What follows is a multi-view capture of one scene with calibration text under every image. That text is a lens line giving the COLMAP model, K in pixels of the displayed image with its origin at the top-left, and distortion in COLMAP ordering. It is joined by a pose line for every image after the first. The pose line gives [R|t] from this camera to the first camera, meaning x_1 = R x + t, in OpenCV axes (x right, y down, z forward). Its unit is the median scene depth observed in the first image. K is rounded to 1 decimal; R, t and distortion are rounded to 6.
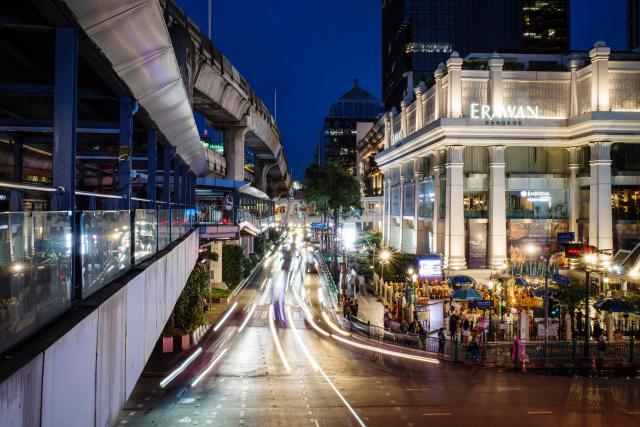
lens RADIAL K [[597.6, 0, 320.0], [0, 597.6, 213.5], [0, 0, 1]] dist [-0.004975, -0.004505]
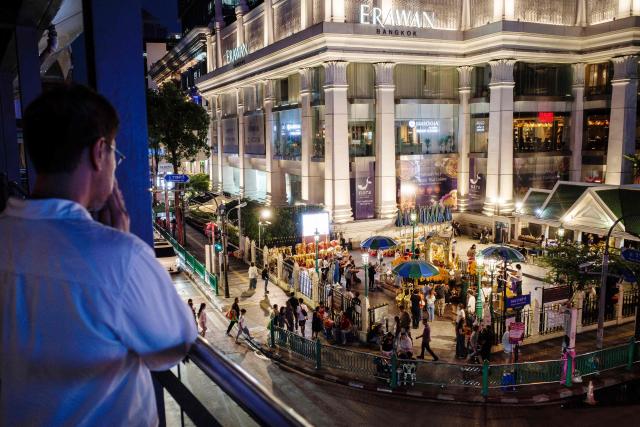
lens RADIAL K [[597.6, 0, 320.0], [0, 597.6, 213.5], [0, 0, 1]] dist [-0.004975, -0.004505]
pose [[0.931422, -0.069354, 0.357271, -0.077566], [0.028804, 0.992643, 0.117601, -0.011353], [-0.362799, -0.099246, 0.926567, 0.280989]]
